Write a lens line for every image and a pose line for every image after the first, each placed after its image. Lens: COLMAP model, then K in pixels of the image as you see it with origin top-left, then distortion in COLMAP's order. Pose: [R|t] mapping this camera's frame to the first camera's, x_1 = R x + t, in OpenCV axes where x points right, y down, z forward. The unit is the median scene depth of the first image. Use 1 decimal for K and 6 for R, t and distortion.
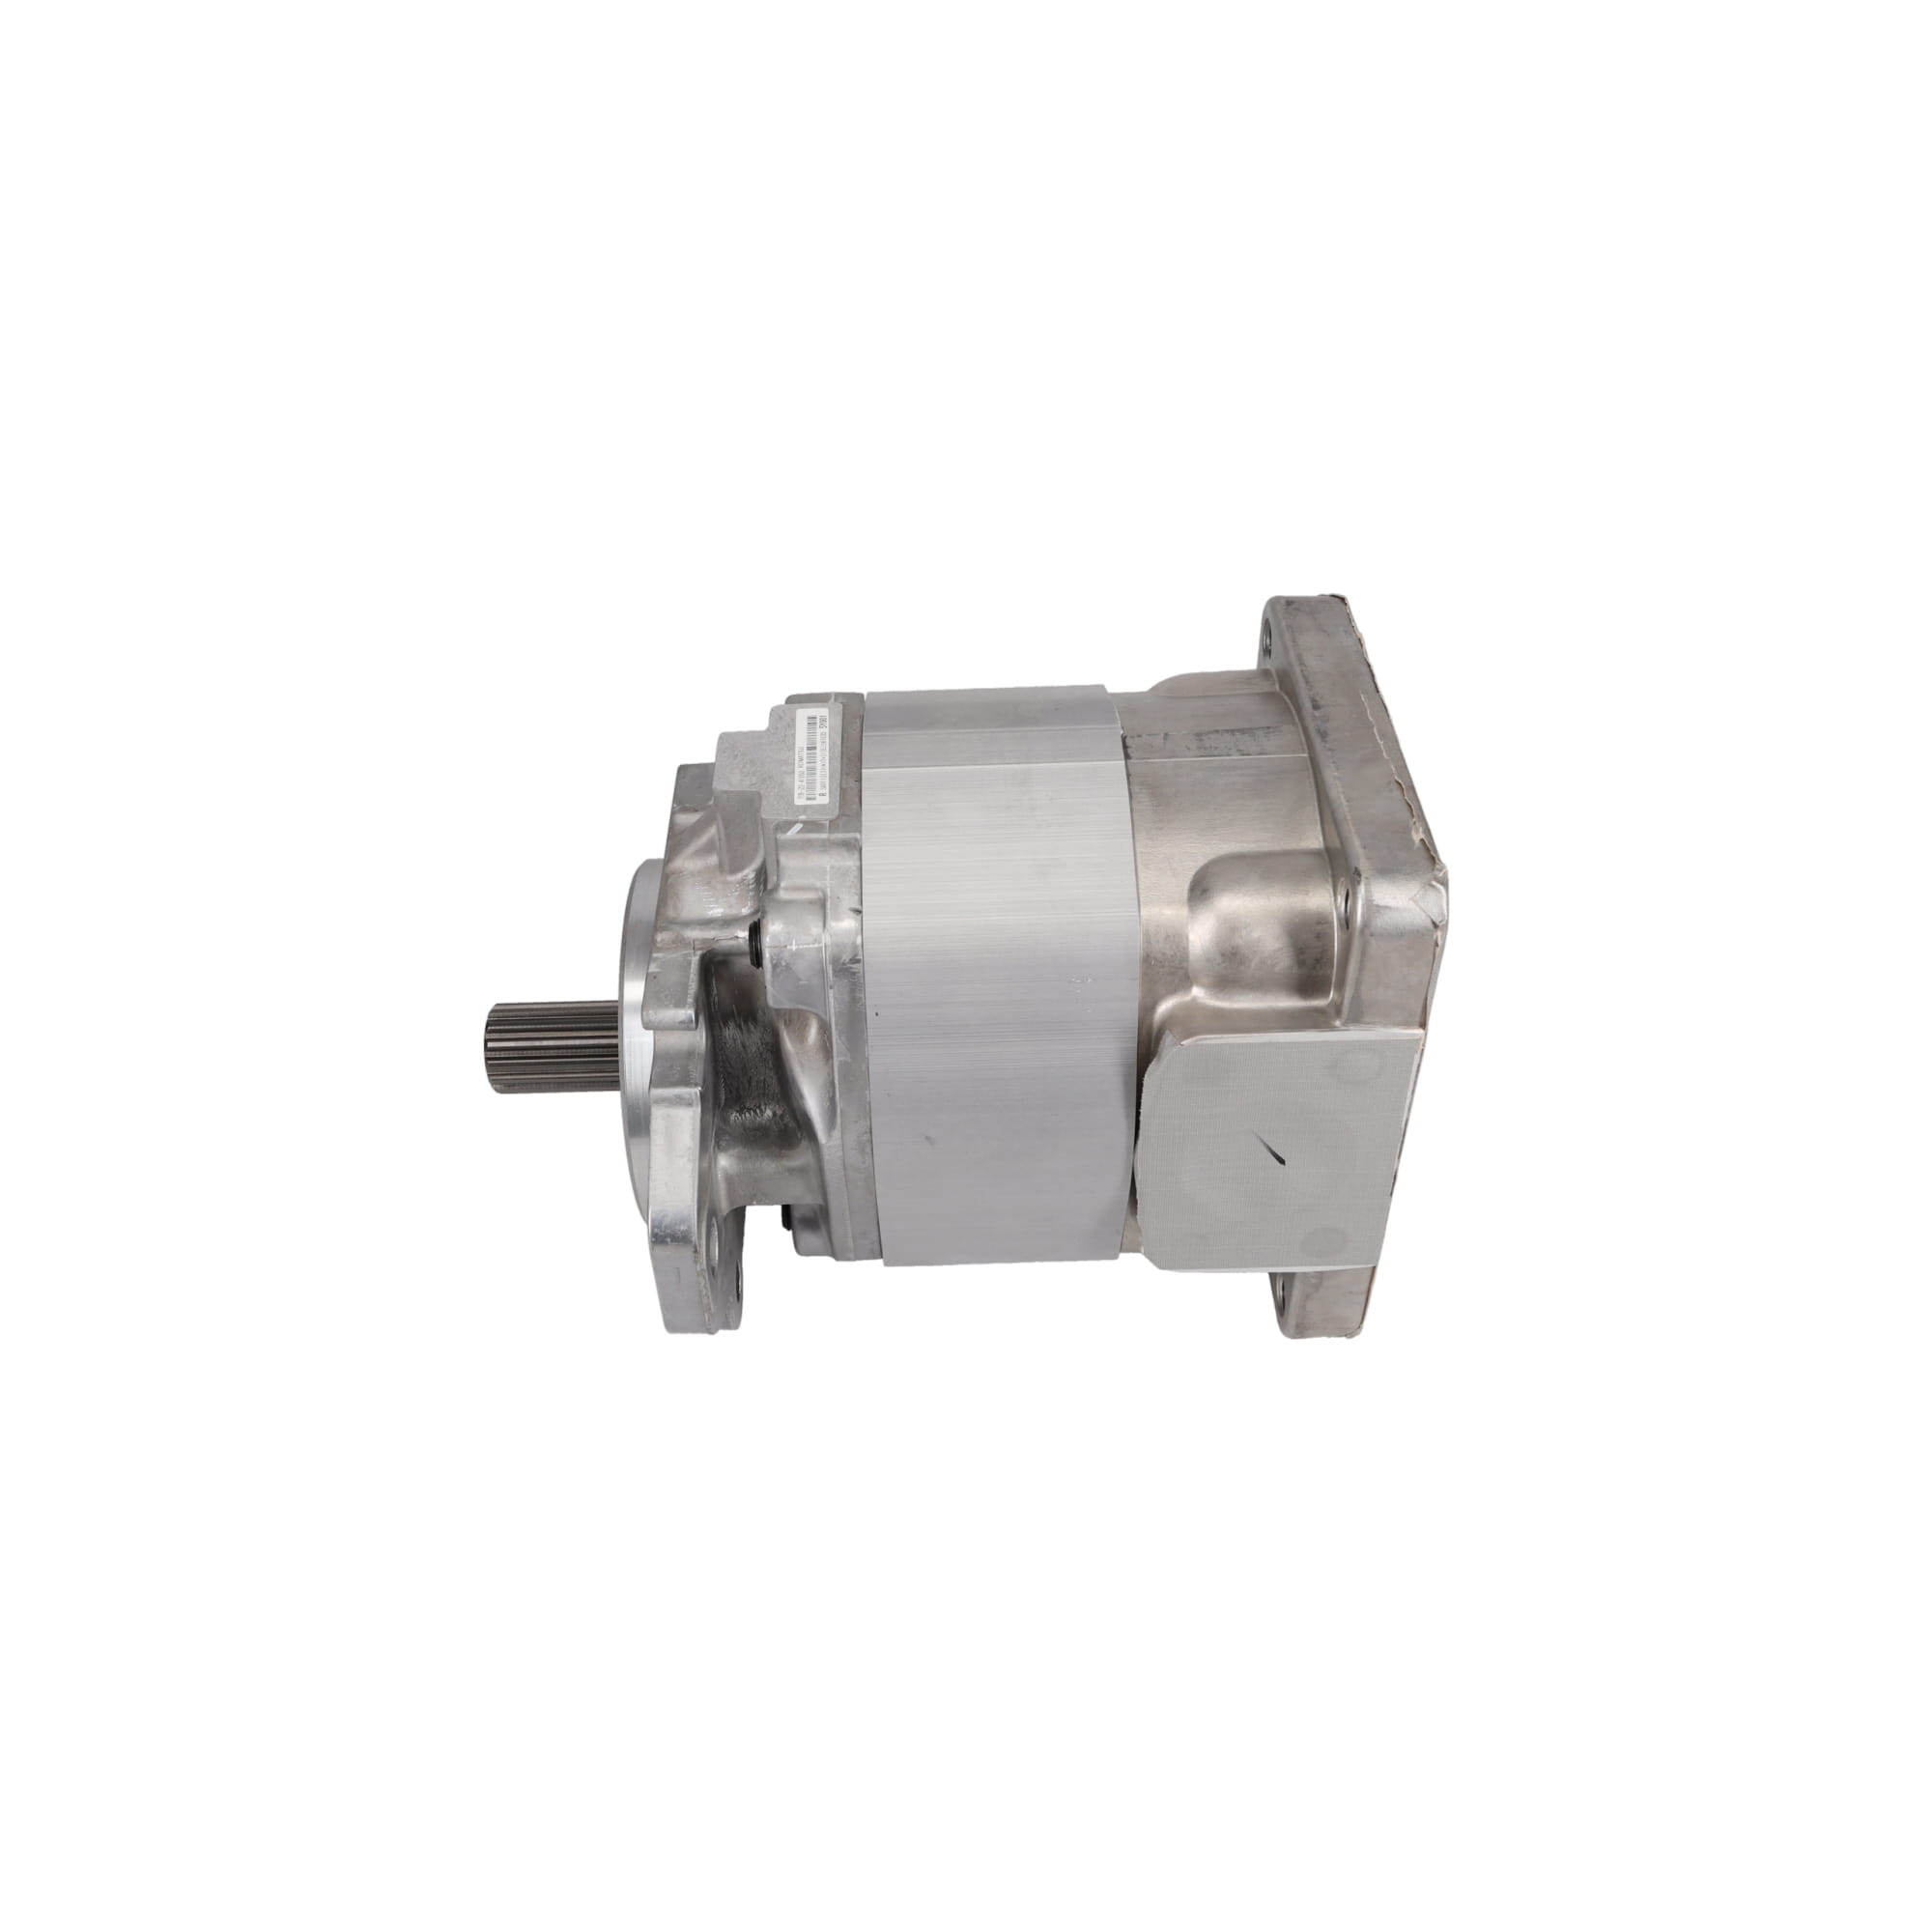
lens RADIAL K [[1815.3, 0, 1010.2], [0, 1815.3, 967.2], [0, 0, 1]] dist [-0.008223, -0.001360]
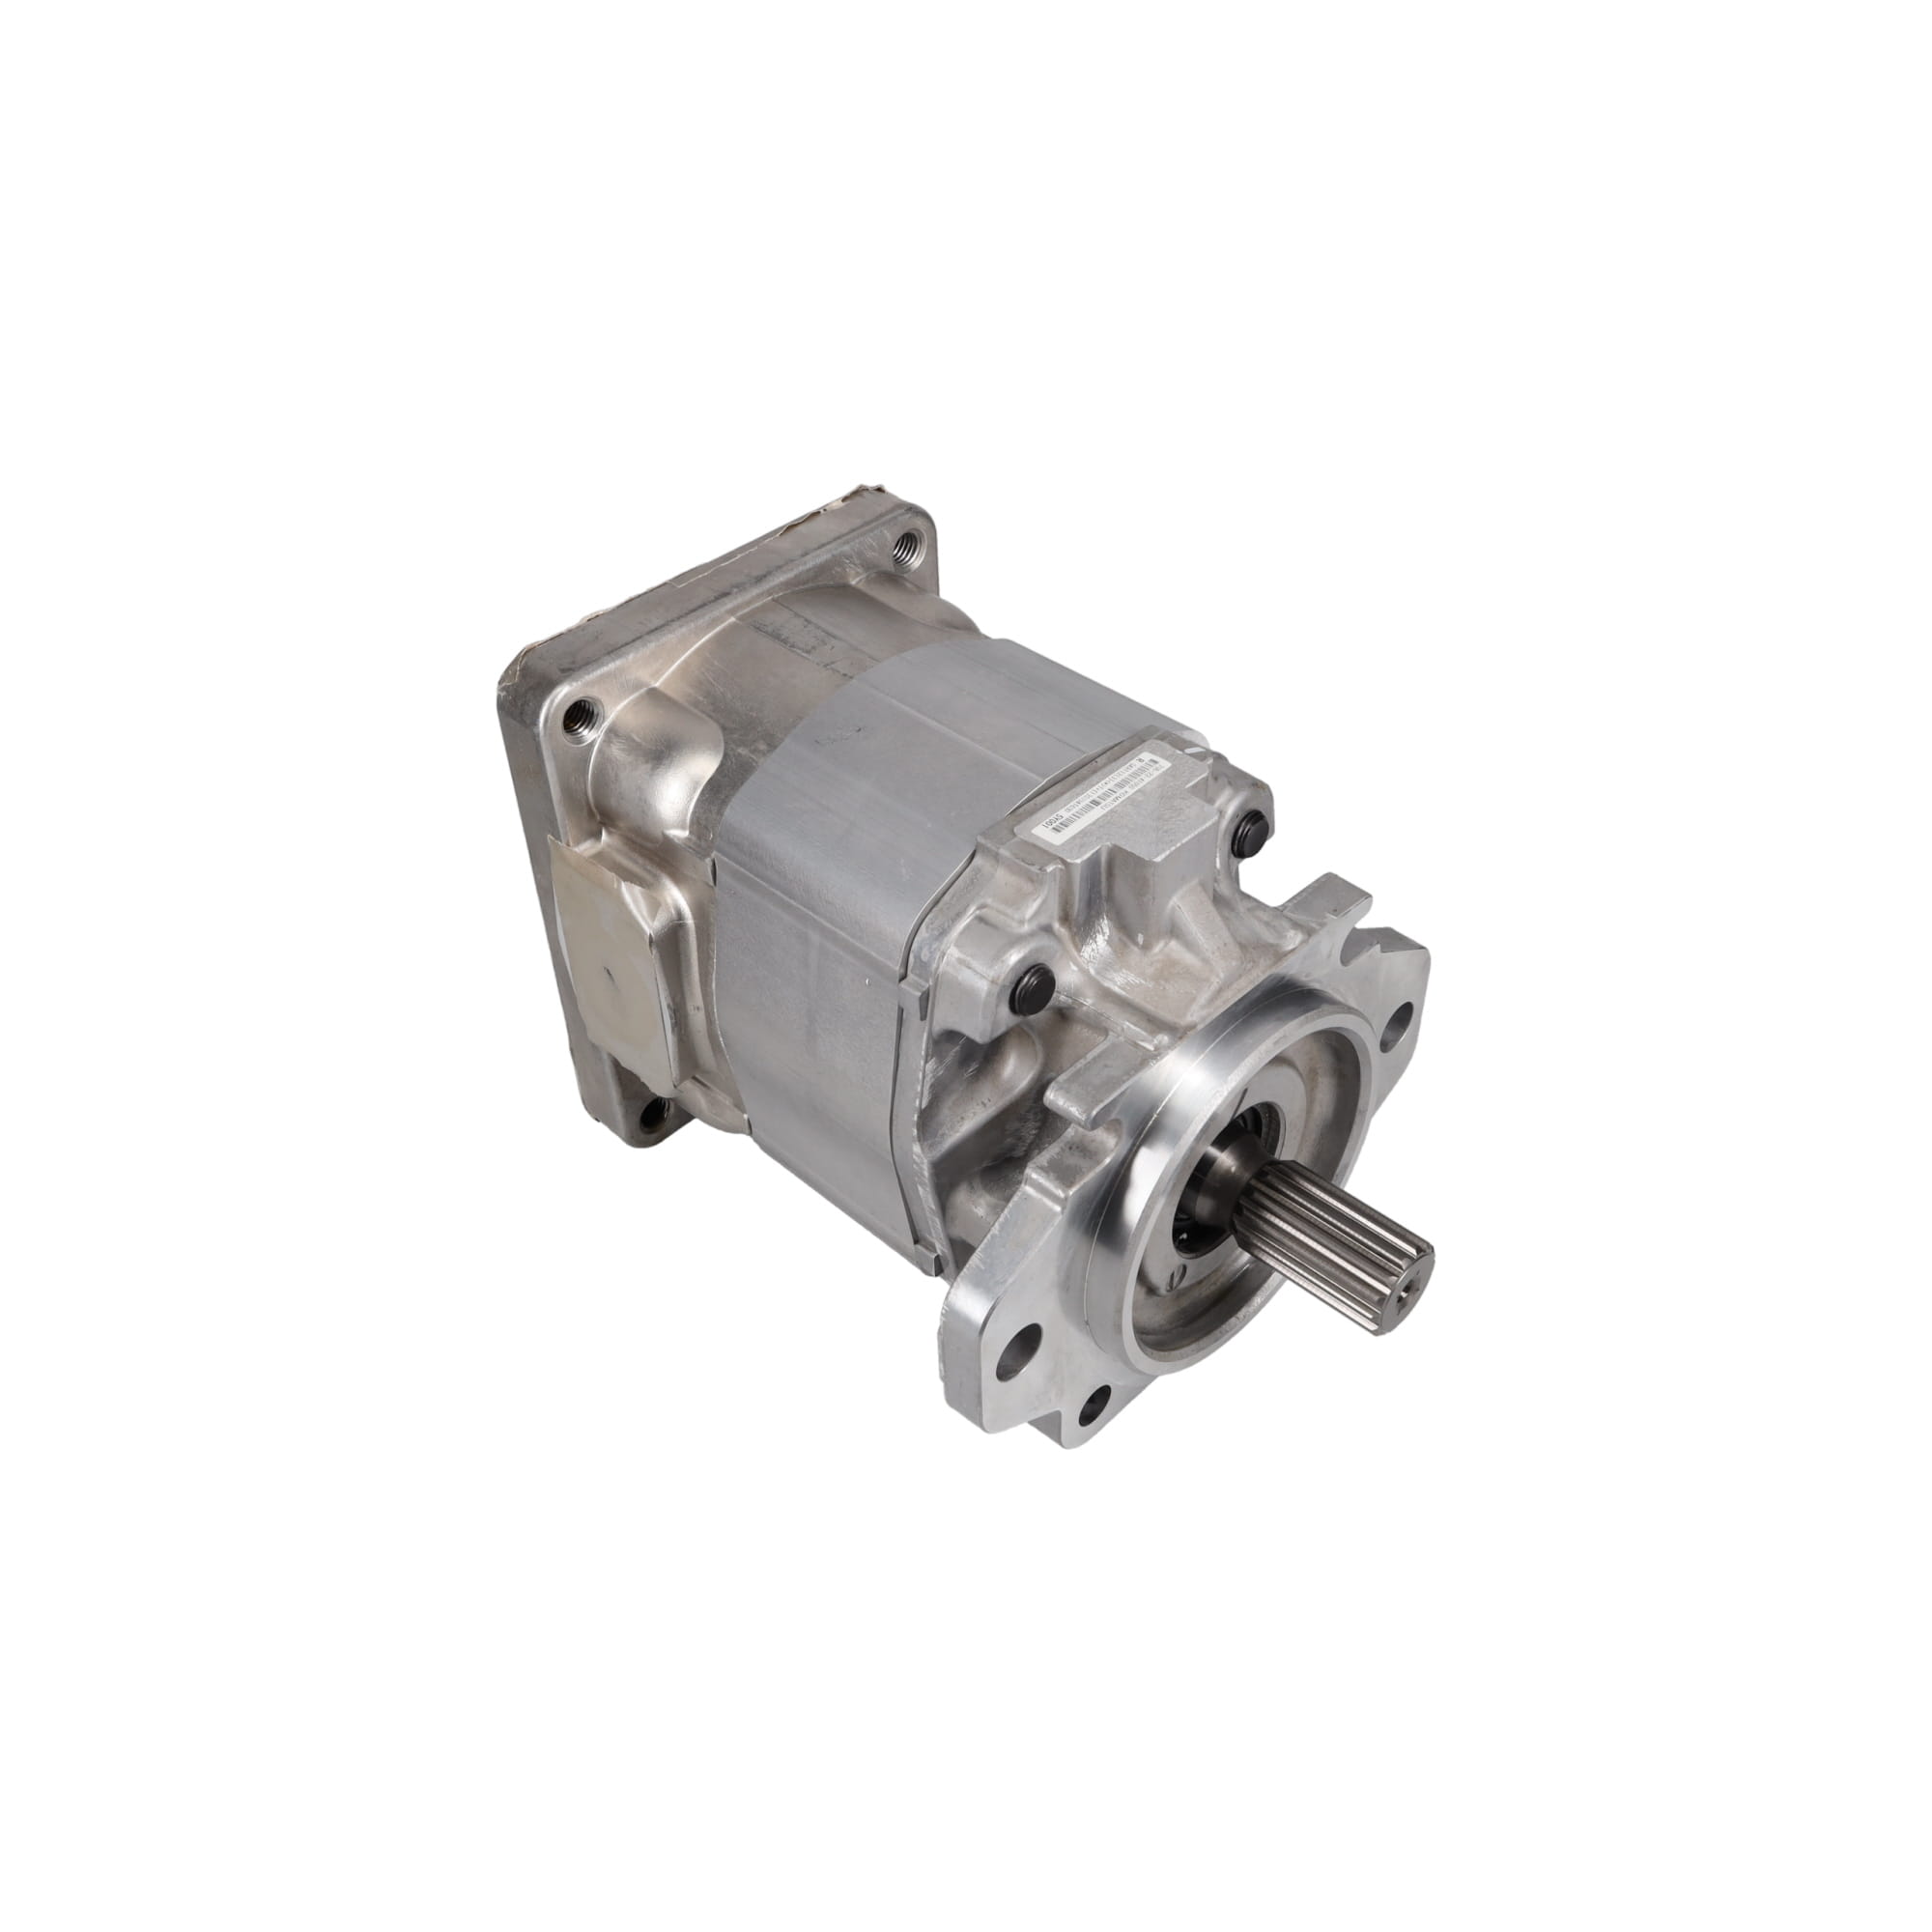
lens RADIAL K [[1883.5, 0, 954.7], [0, 1883.5, 925.3], [0, 0, 1]] dist [0.002285, 0.000821]
pose [[-0.682660, -0.451061, 0.574908, -0.629045], [0.510787, 0.268072, 0.816844, -0.907922], [-0.522563, 0.851282, 0.047394, 1.038537]]
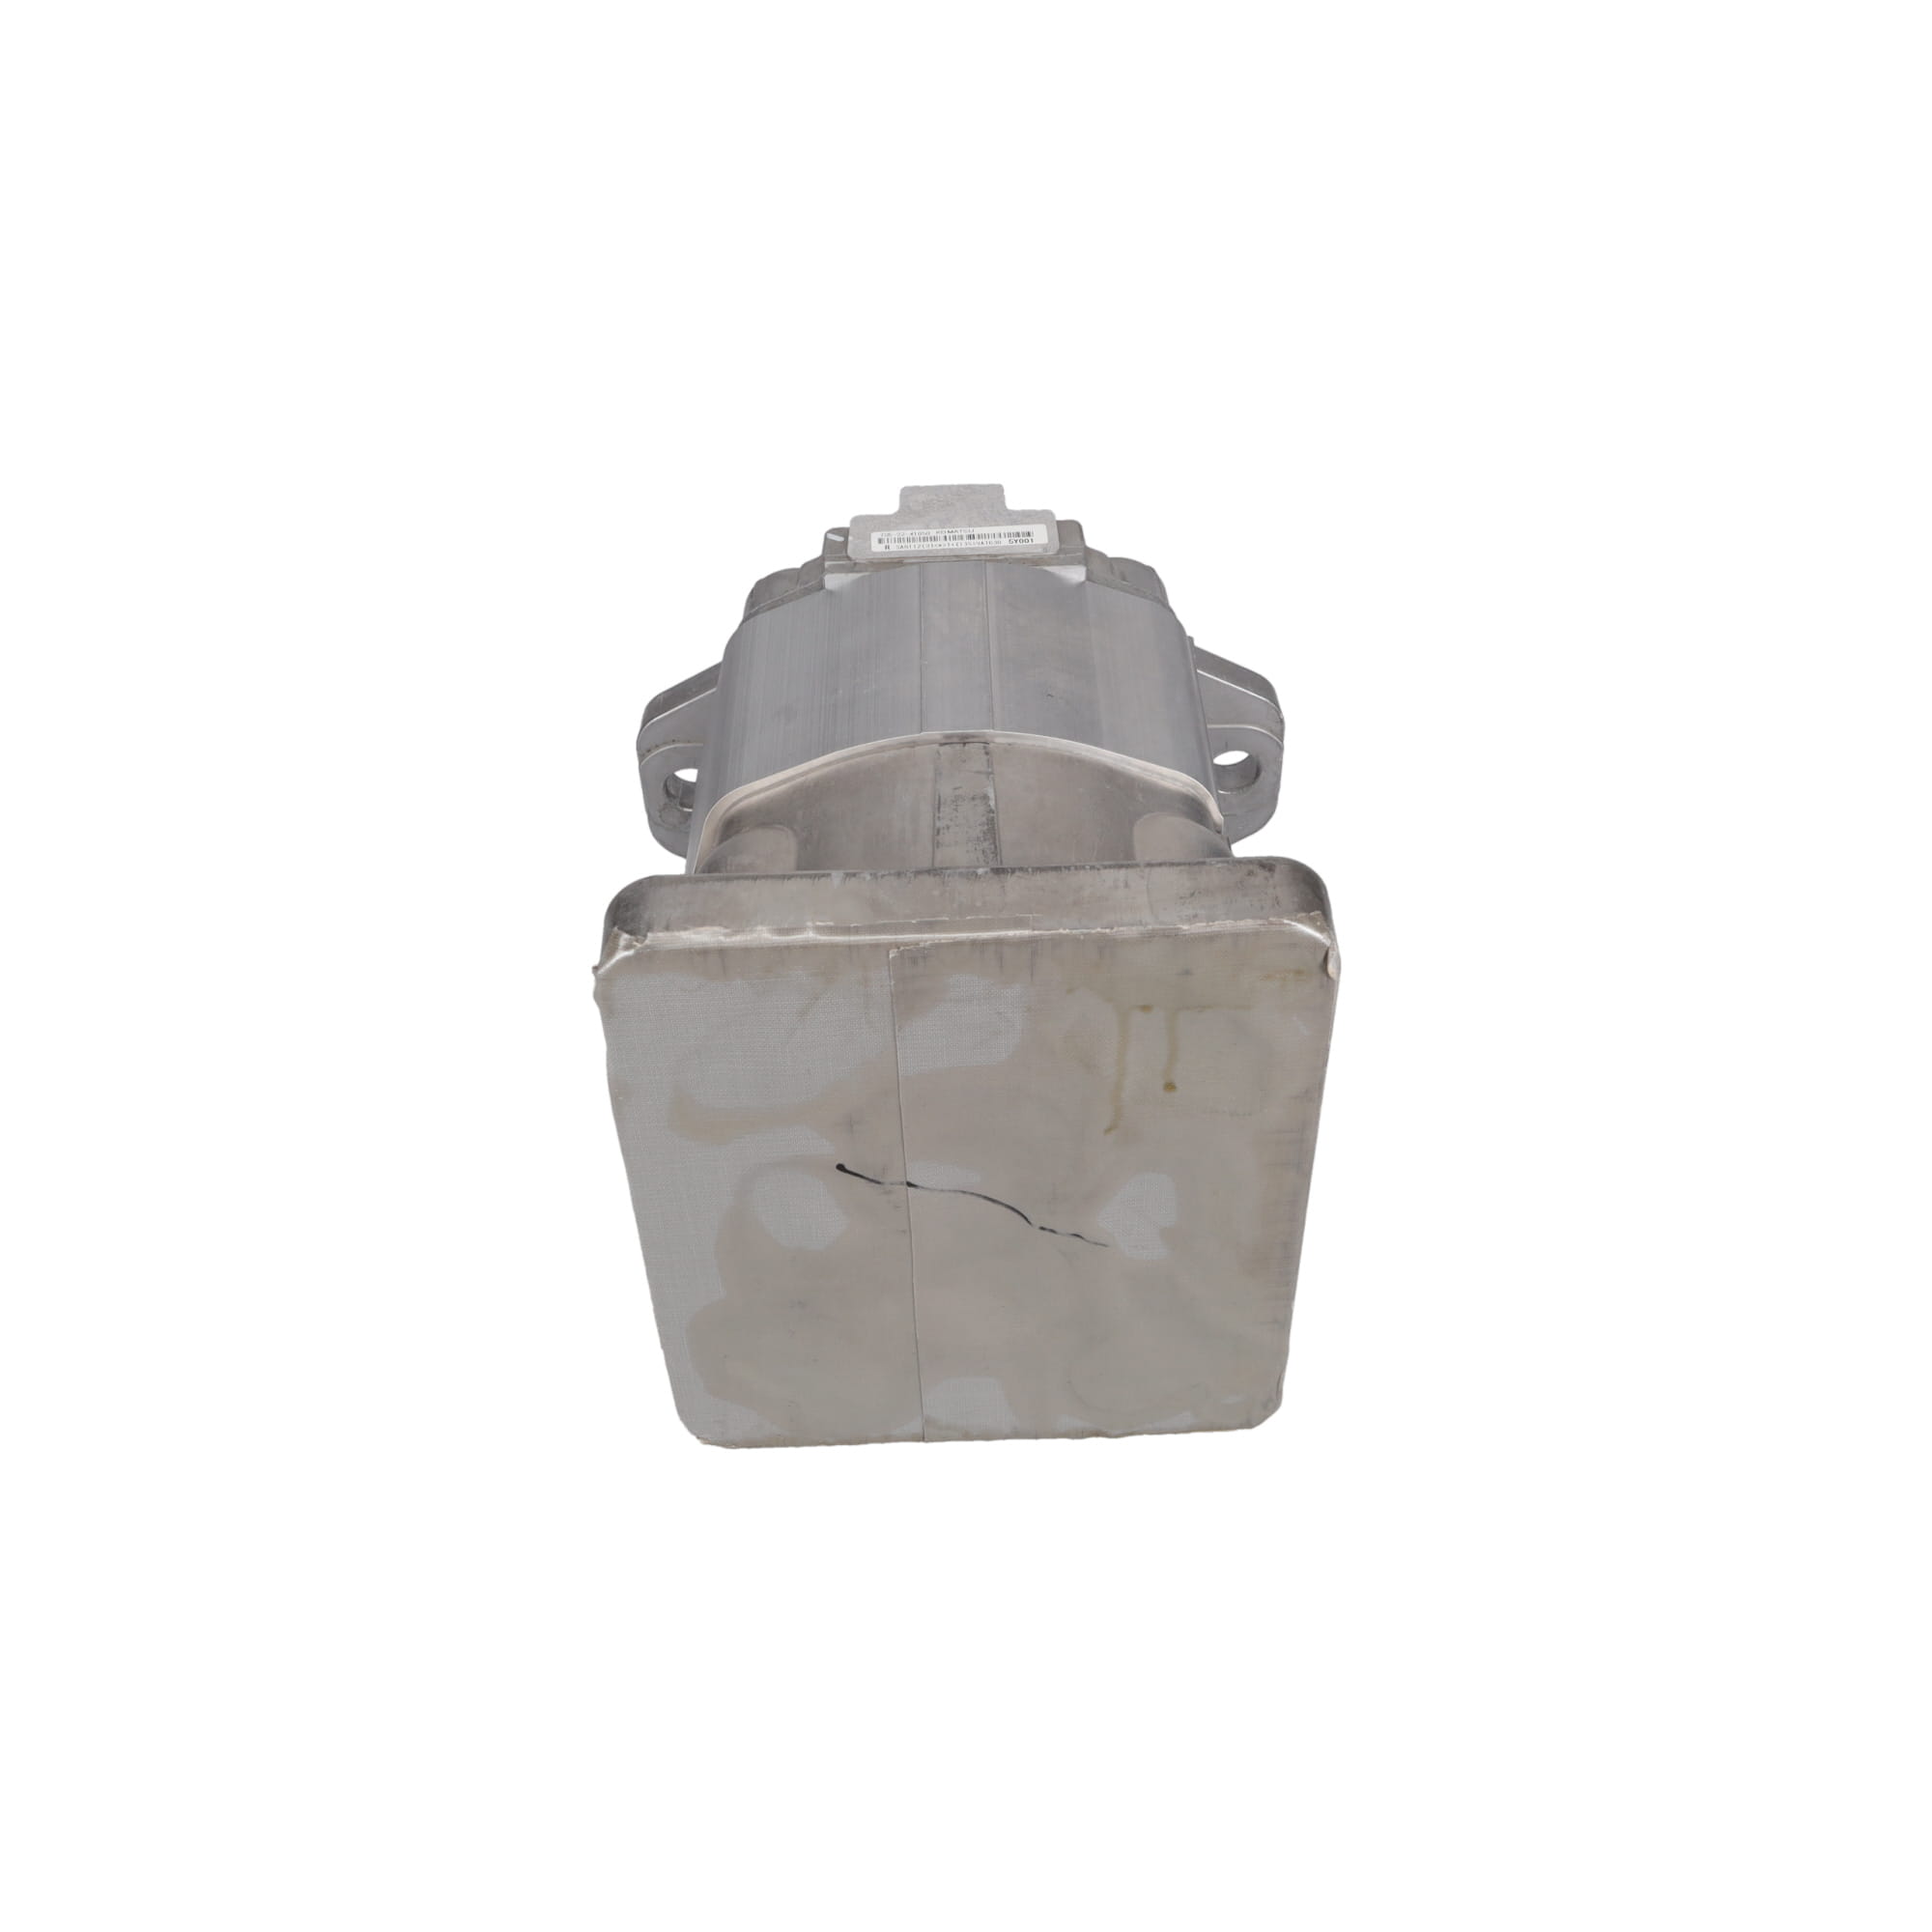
lens RADIAL K [[2091.1, 0, 966.0], [0, 2091.1, 966.0], [0, 0, 1]] dist [0.003364, 0.000553]
pose [[-0.021930, 0.695467, -0.718223, 0.819256], [-0.650426, 0.535650, 0.538539, -0.580264], [0.759253, 0.478961, 0.440603, 0.623328]]
